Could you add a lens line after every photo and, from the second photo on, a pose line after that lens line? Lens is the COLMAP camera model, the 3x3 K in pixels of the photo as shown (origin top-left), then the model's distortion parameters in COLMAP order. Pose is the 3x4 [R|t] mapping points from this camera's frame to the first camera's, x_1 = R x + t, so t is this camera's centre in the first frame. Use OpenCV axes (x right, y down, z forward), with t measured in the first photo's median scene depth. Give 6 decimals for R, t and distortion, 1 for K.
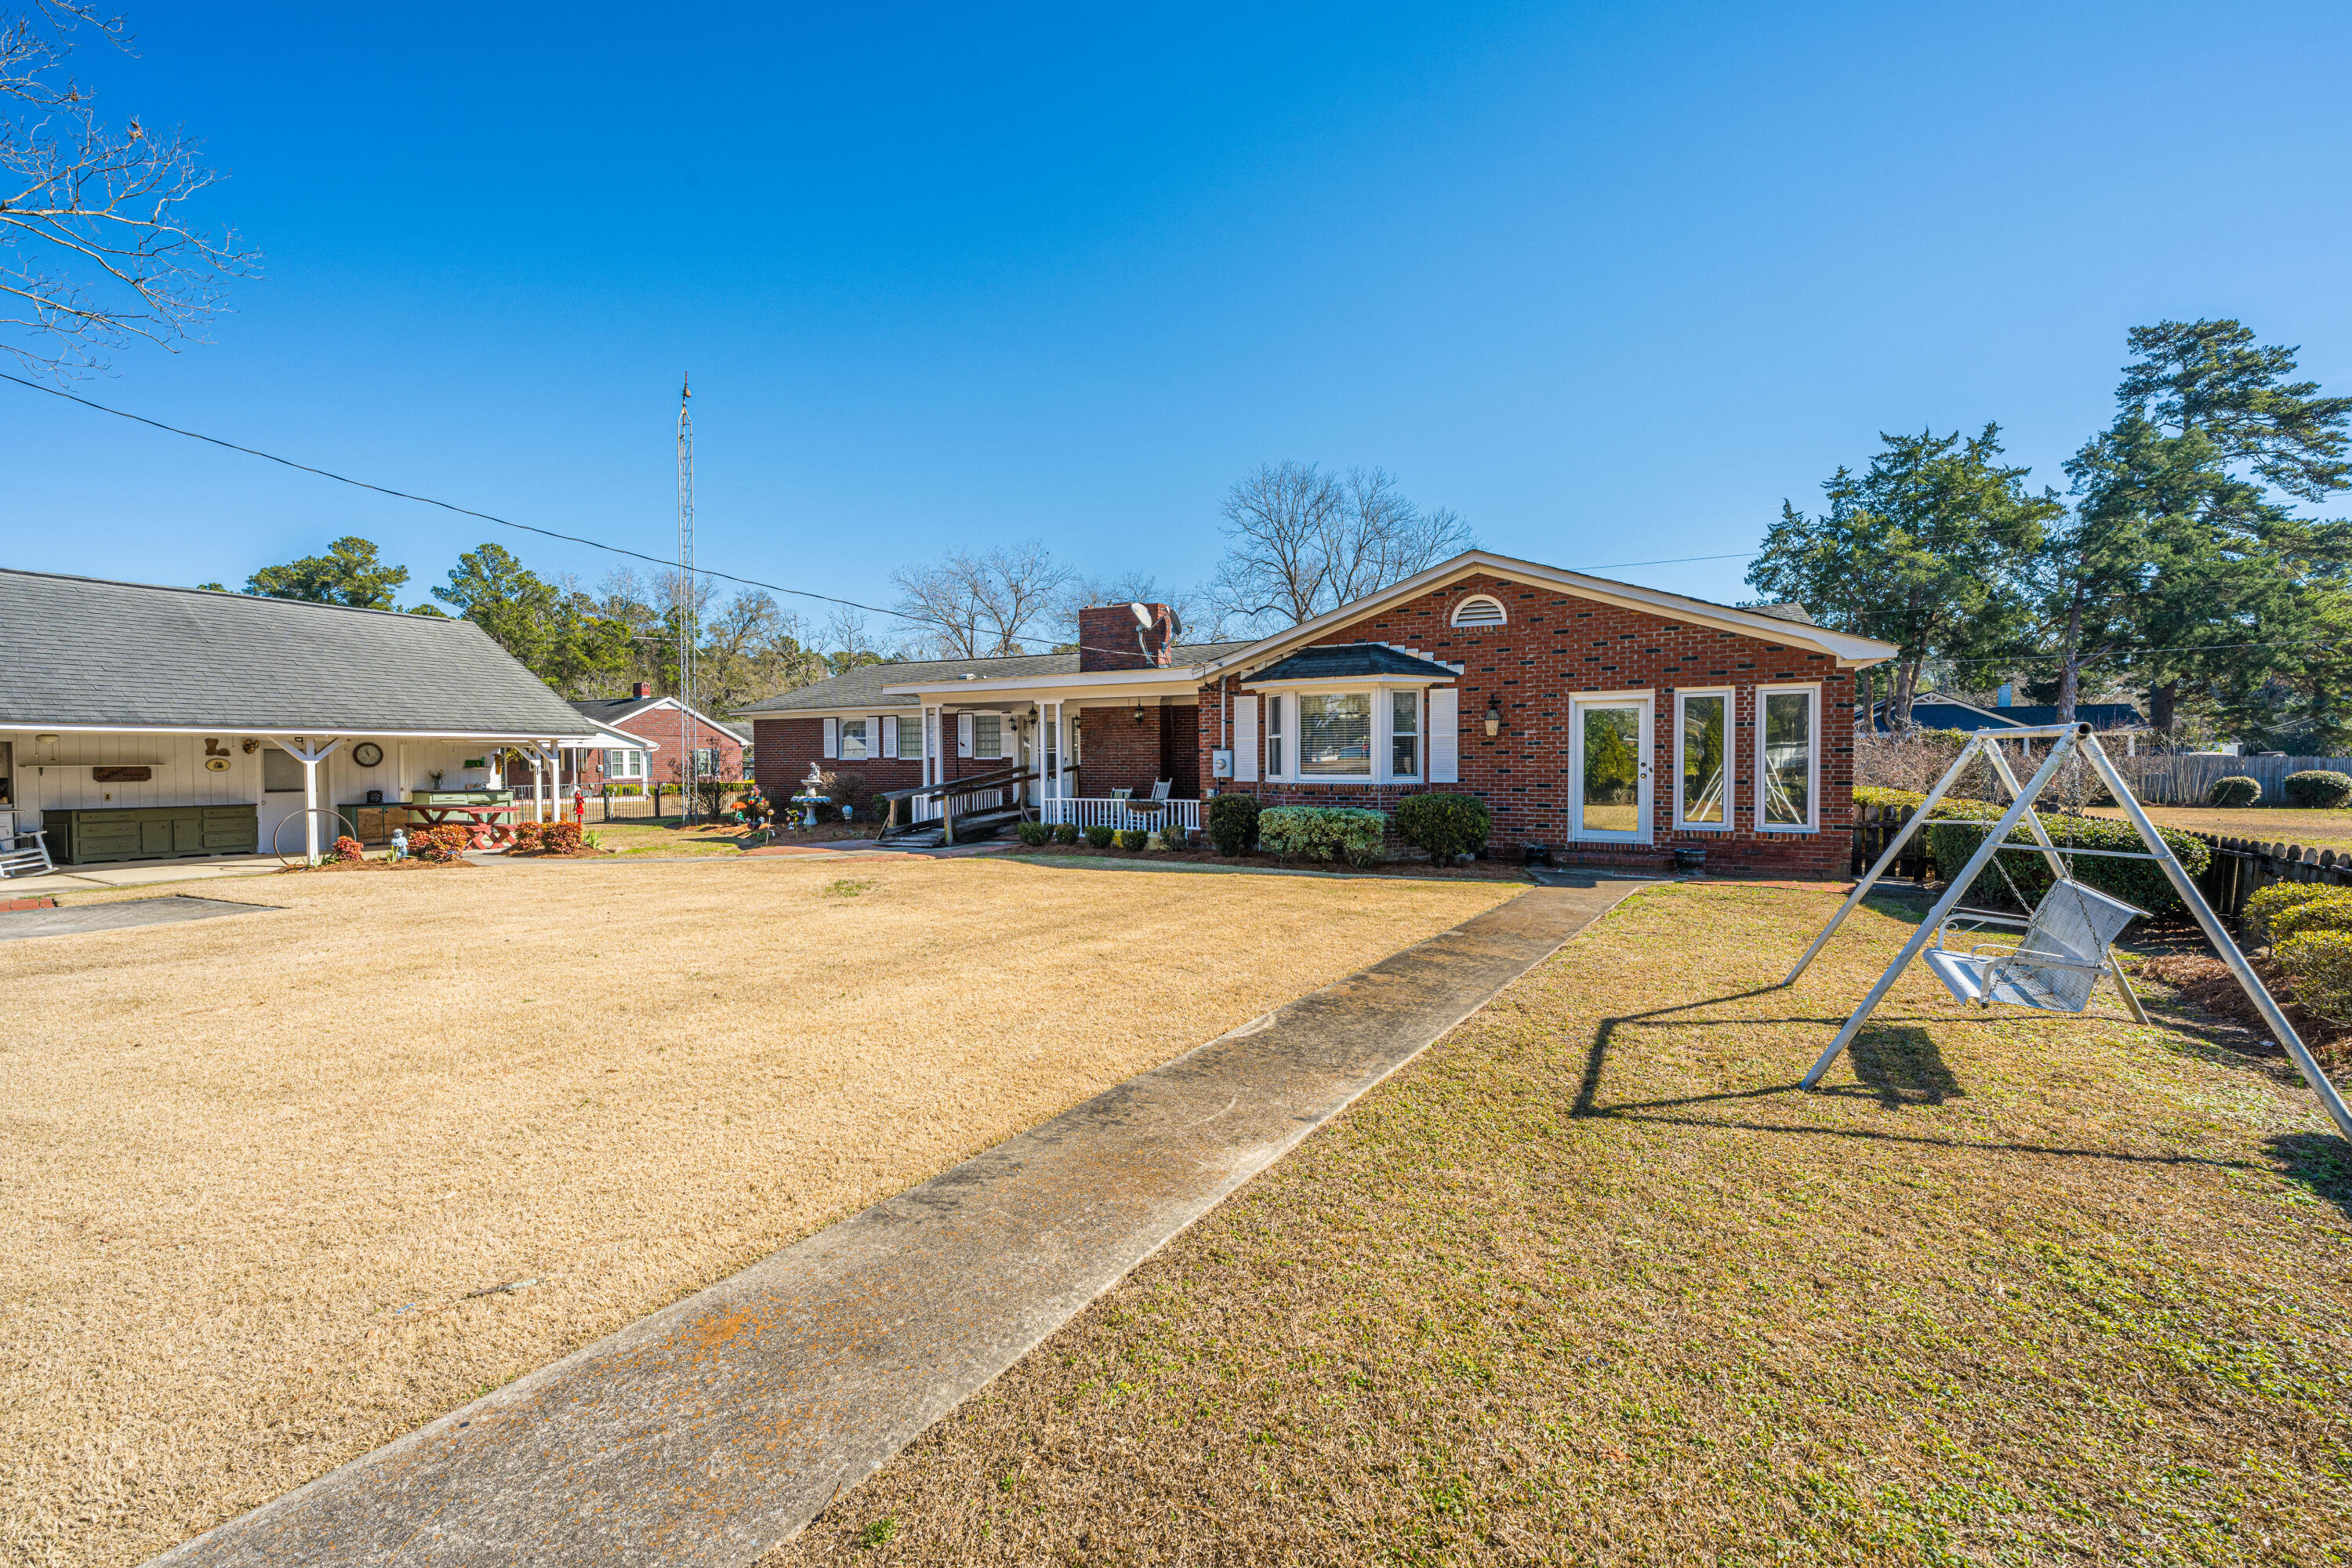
lens RADIAL K [[953.5, 0, 1181.6], [0, 953.5, 784.0], [0, 0, 1]] dist [-0.000662, 0.000151]
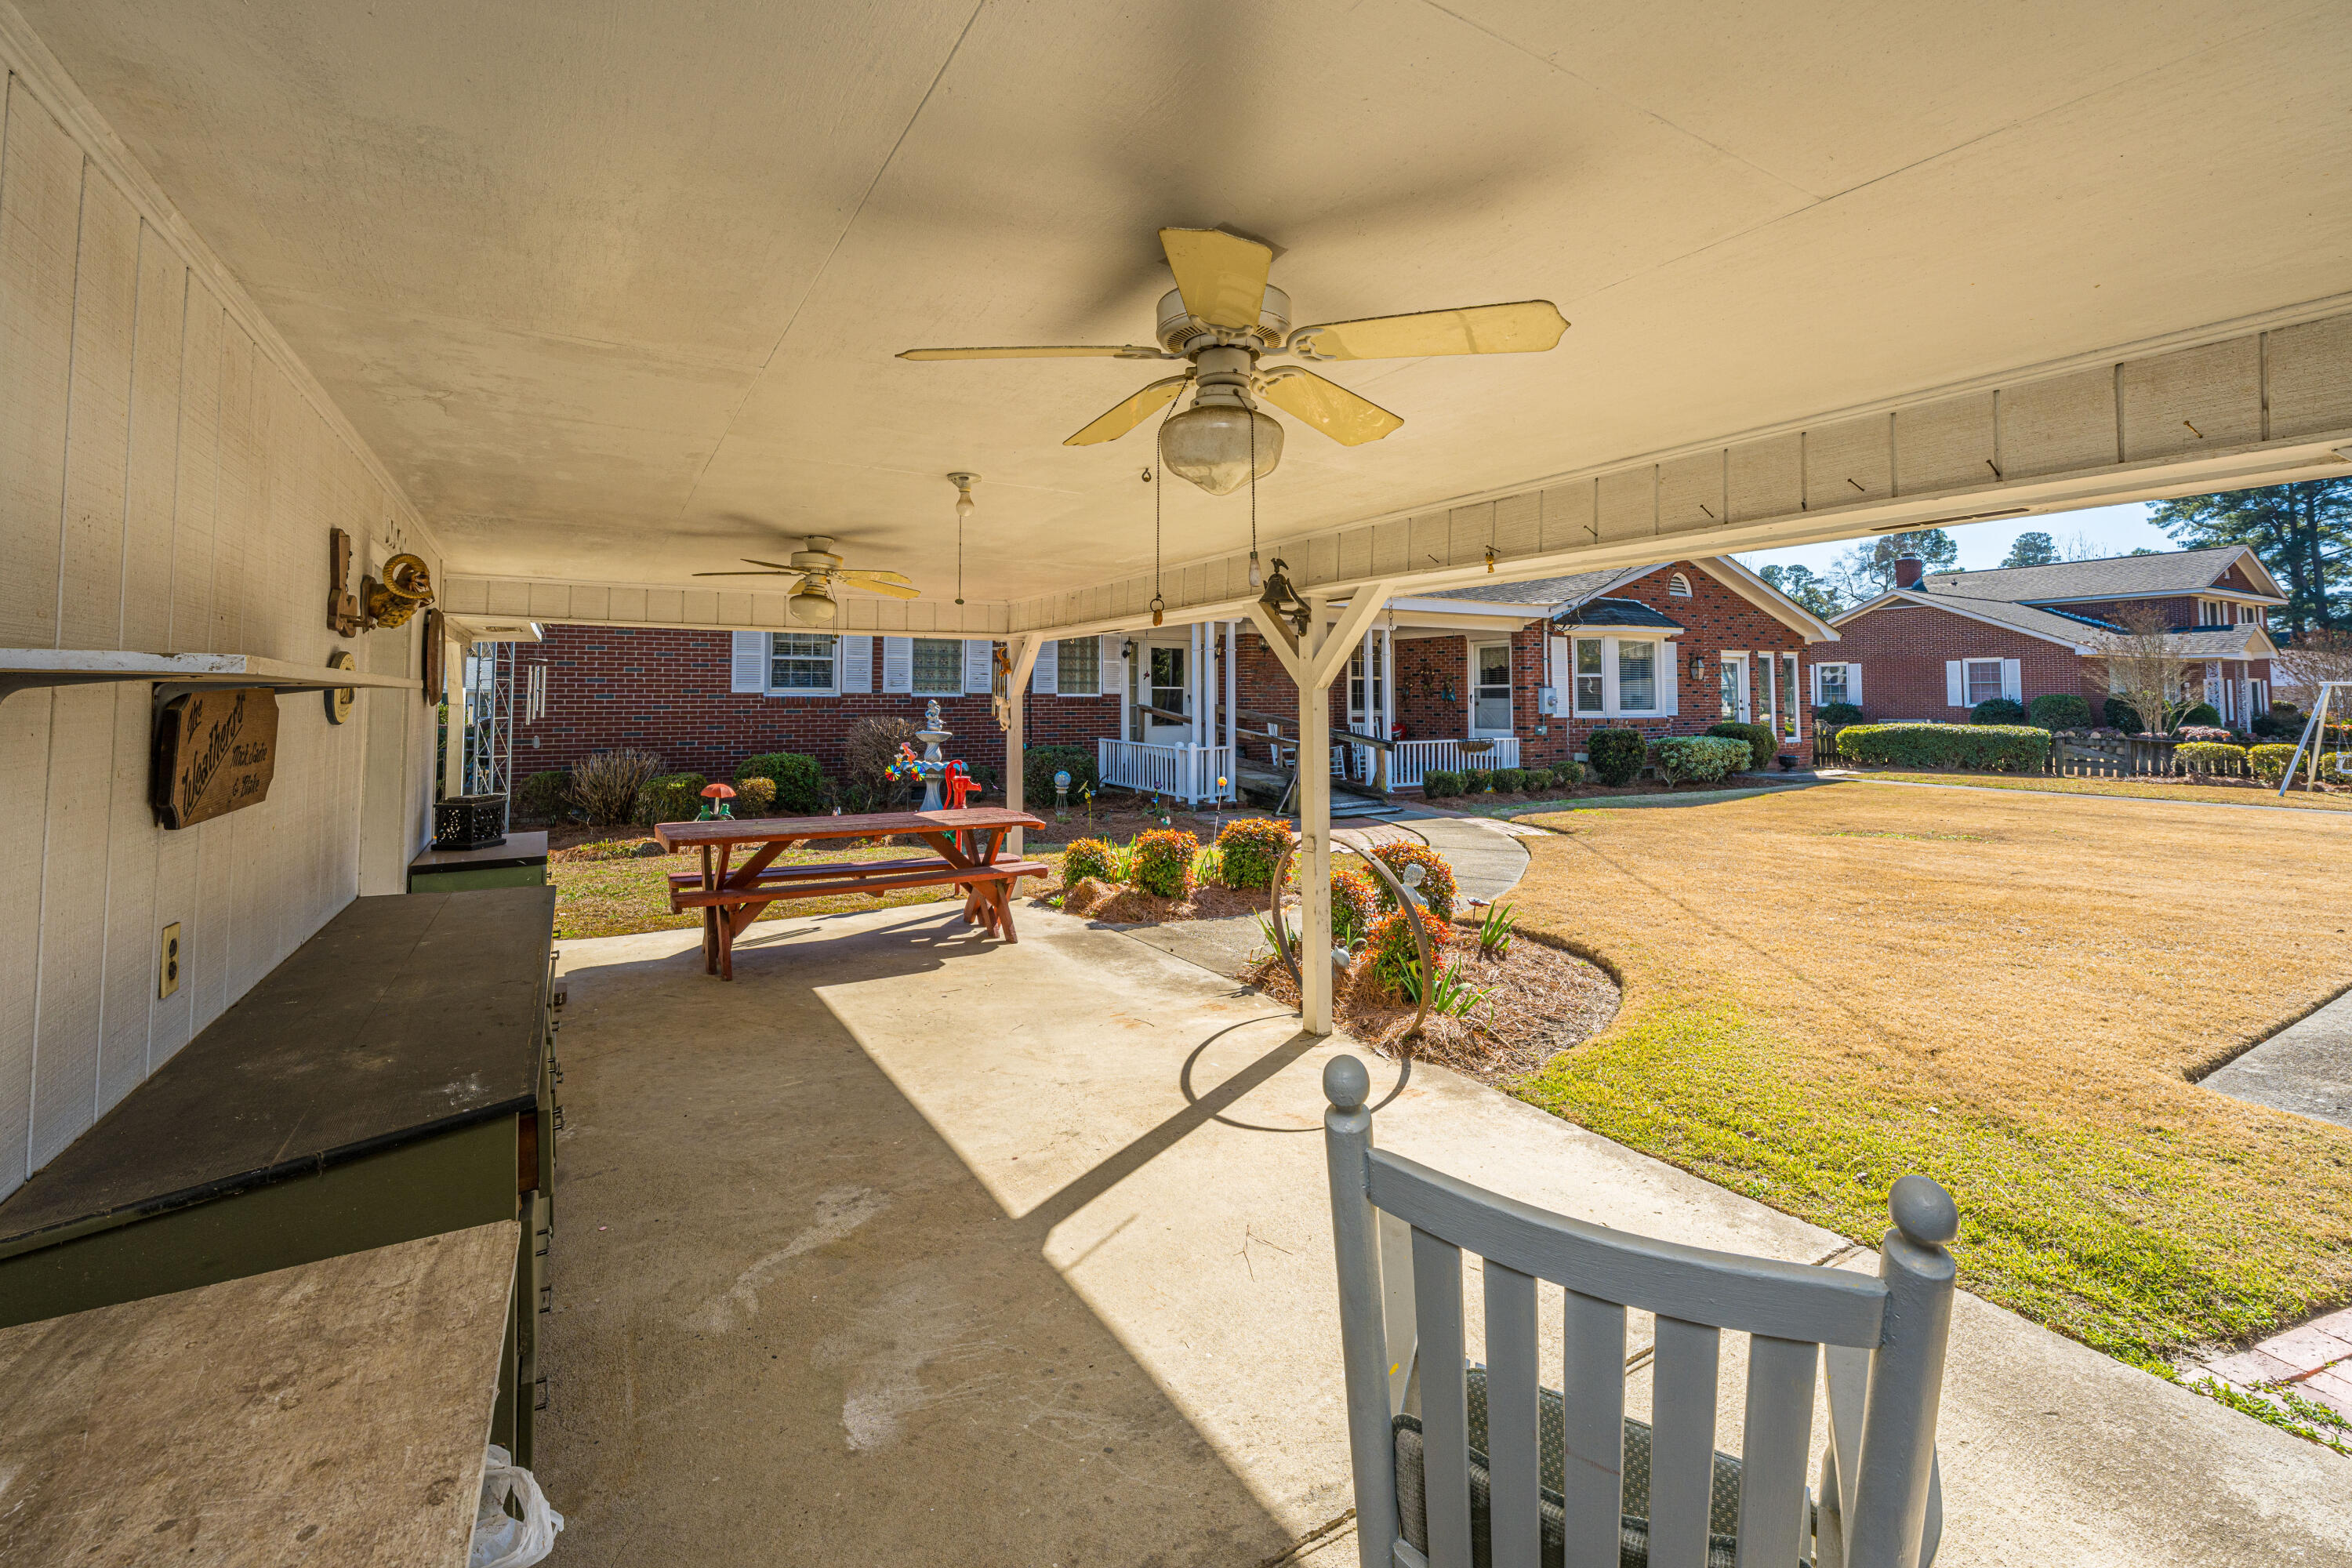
lens RADIAL K [[953.5, 0, 1183.6], [0, 953.5, 783.1], [0, 0, 1]] dist [-0.000662, 0.000151]
pose [[0.545373, -0.074371, 0.834888, -1.052825], [0.020291, 0.996935, 0.075552, -0.018686], [-0.837948, -0.024264, 0.545210, 0.759209]]
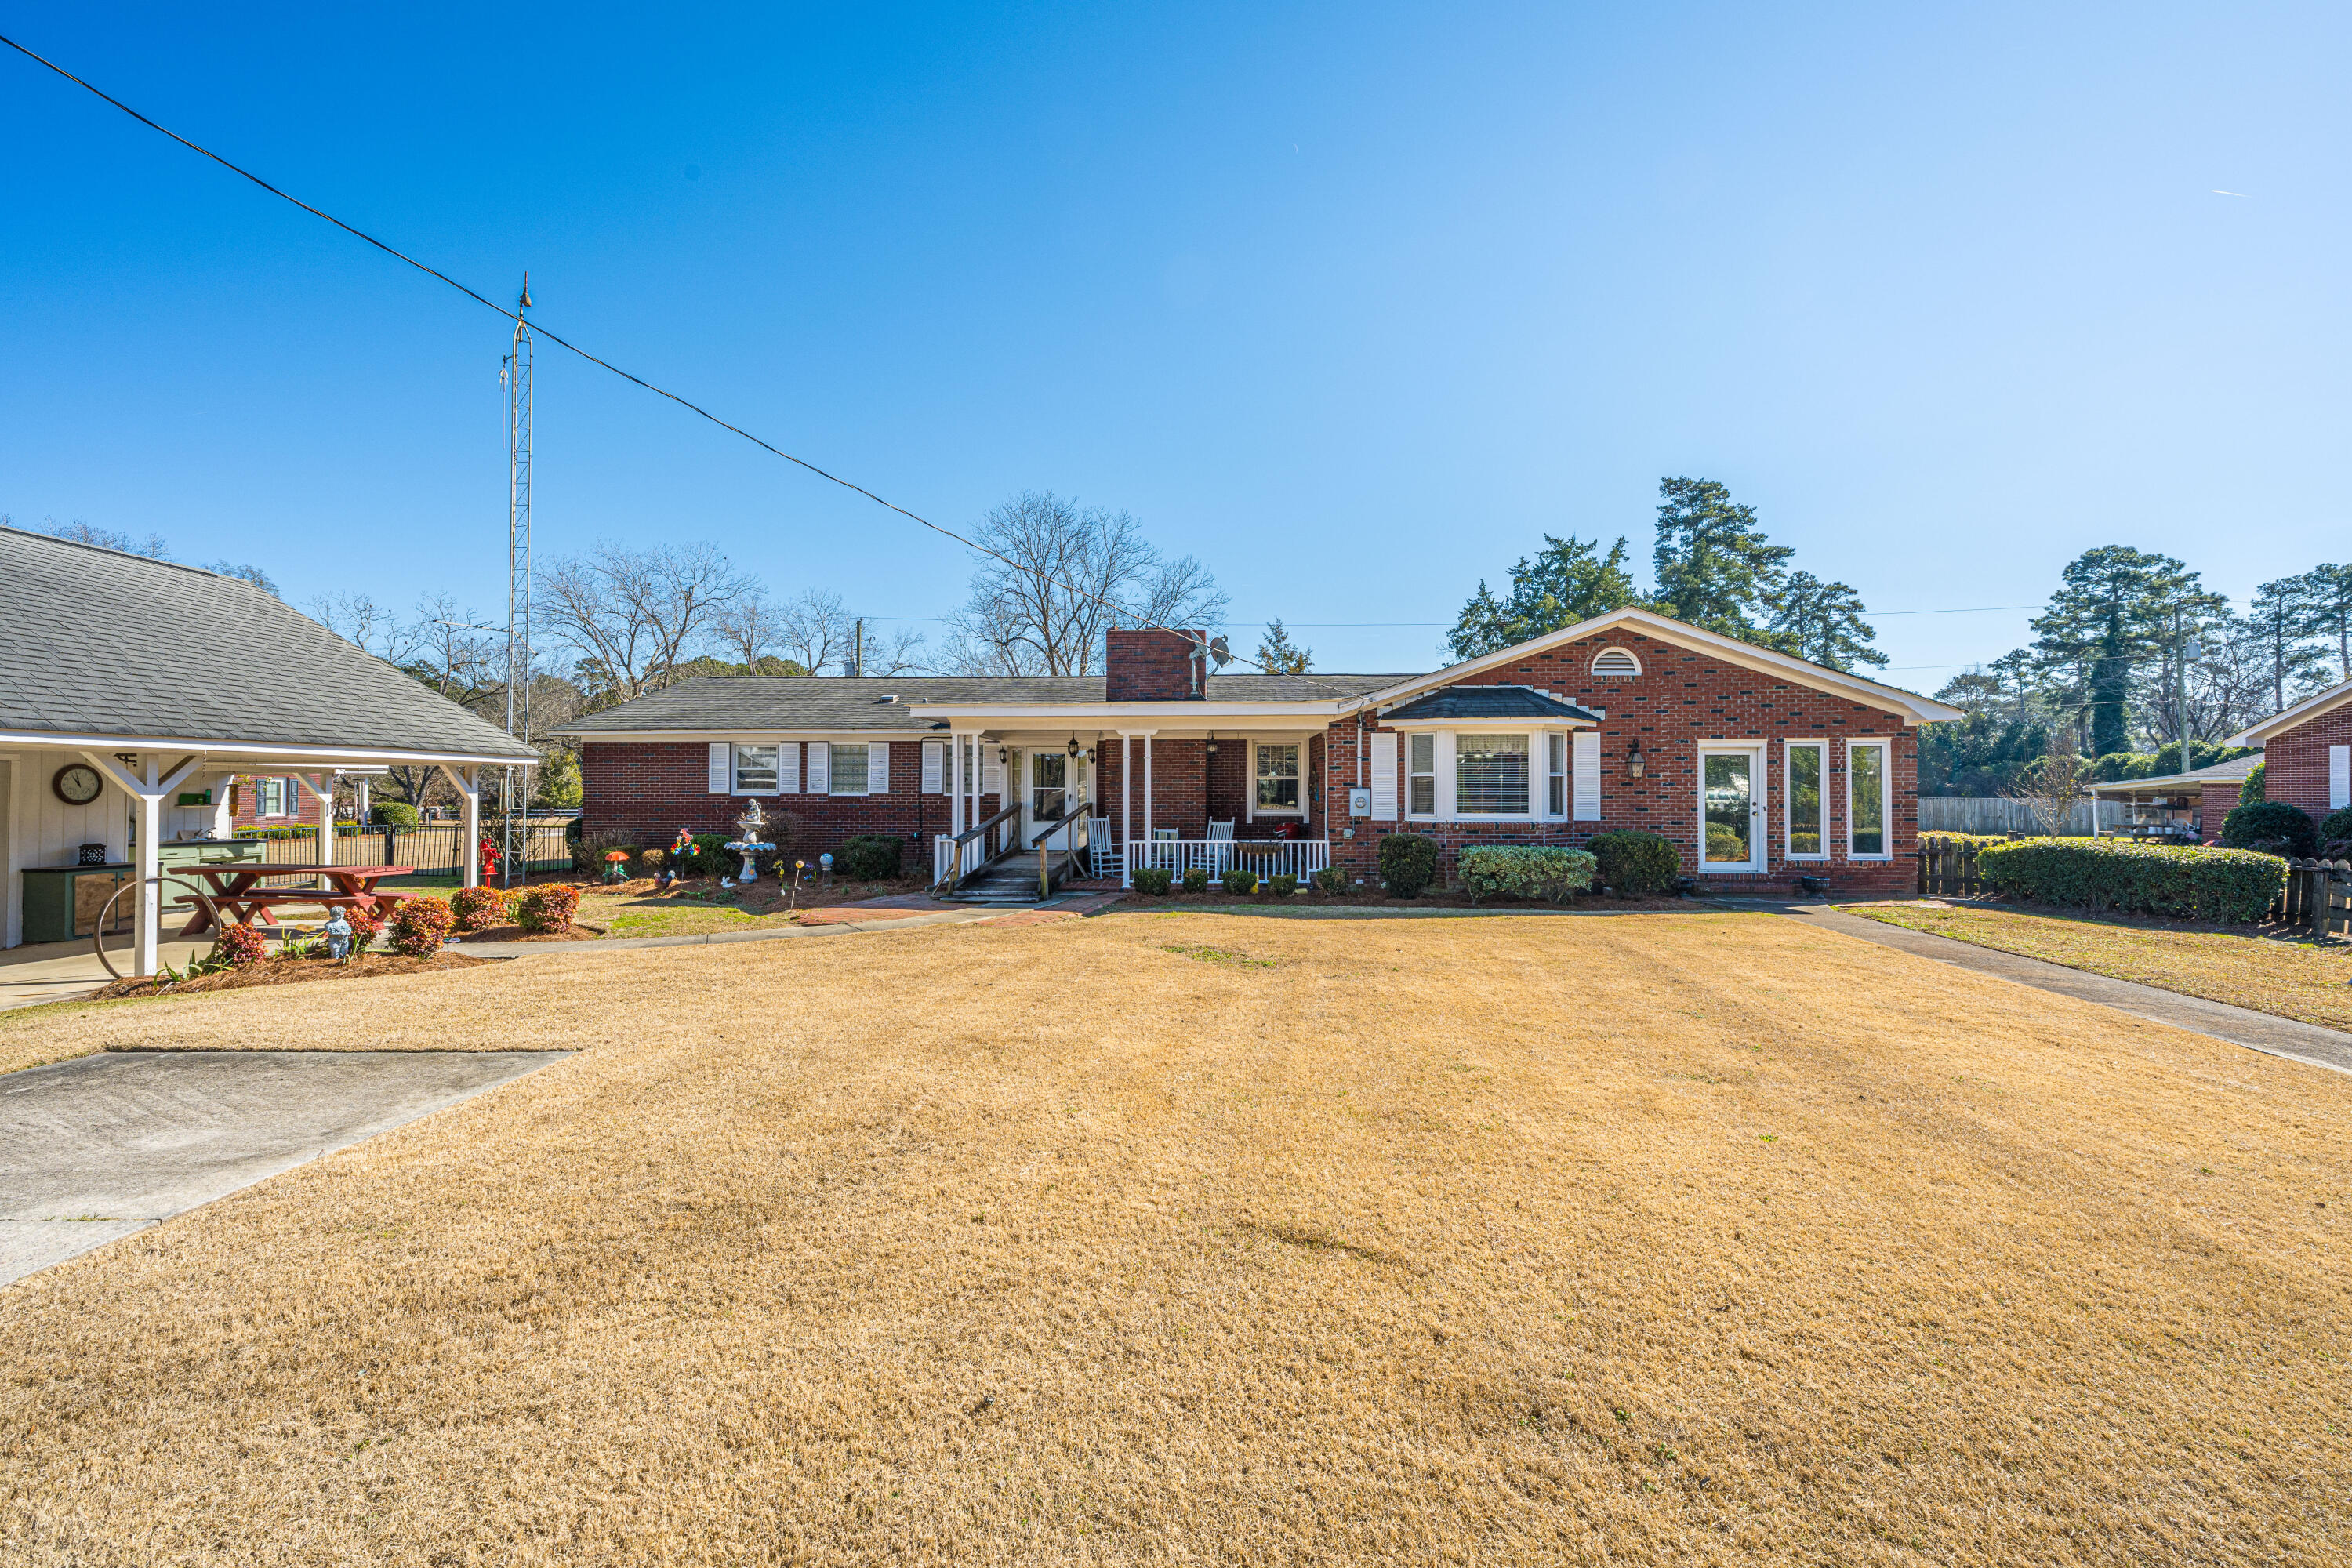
lens RADIAL K [[953.5, 0, 1201.2], [0, 953.5, 781.0], [0, 0, 1]] dist [-0.000662, 0.000151]
pose [[0.915021, 0.010874, 0.403260, -0.491652], [0.005896, 0.999169, -0.040320, -0.004859], [-0.403364, 0.039271, 0.914197, 0.183443]]
